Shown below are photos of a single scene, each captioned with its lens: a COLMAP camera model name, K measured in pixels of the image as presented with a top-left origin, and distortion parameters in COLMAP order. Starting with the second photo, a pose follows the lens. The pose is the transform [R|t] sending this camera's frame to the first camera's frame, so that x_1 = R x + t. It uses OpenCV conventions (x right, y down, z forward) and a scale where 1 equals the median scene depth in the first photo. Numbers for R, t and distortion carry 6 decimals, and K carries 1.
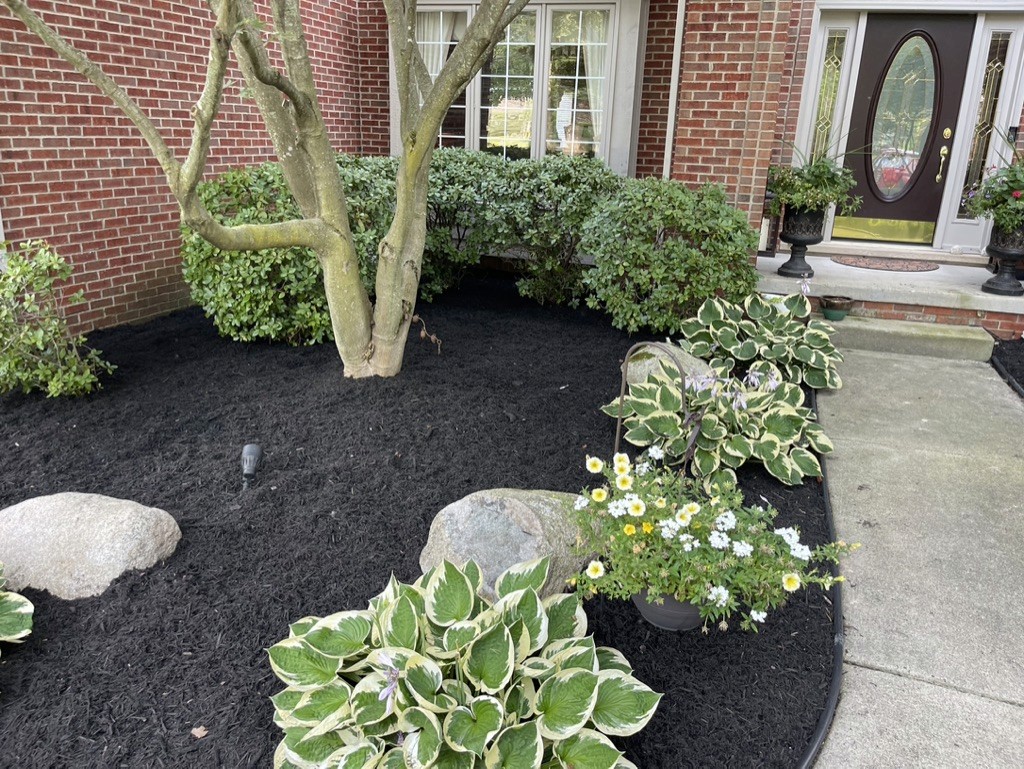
lens RADIAL K [[784.7, 0, 519.3], [0, 784.7, 379.7], [0, 0, 1]] dist [0.069967, -0.089850]
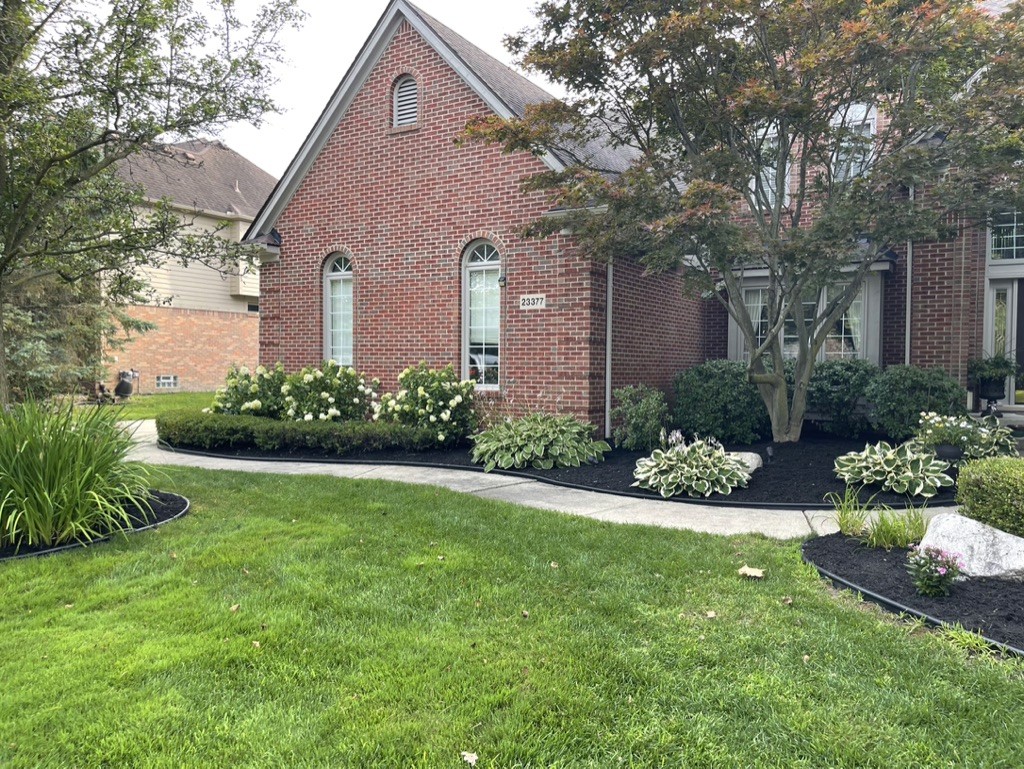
lens RADIAL K [[784.7, 0, 506.8], [0, 784.7, 388.1], [0, 0, 1]] dist [0.069967, -0.089850]
pose [[0.972472, -0.023345, -0.231846, -0.304262], [-0.043710, 0.959032, -0.279906, 0.363277], [0.228882, 0.282335, 0.931611, -0.961223]]
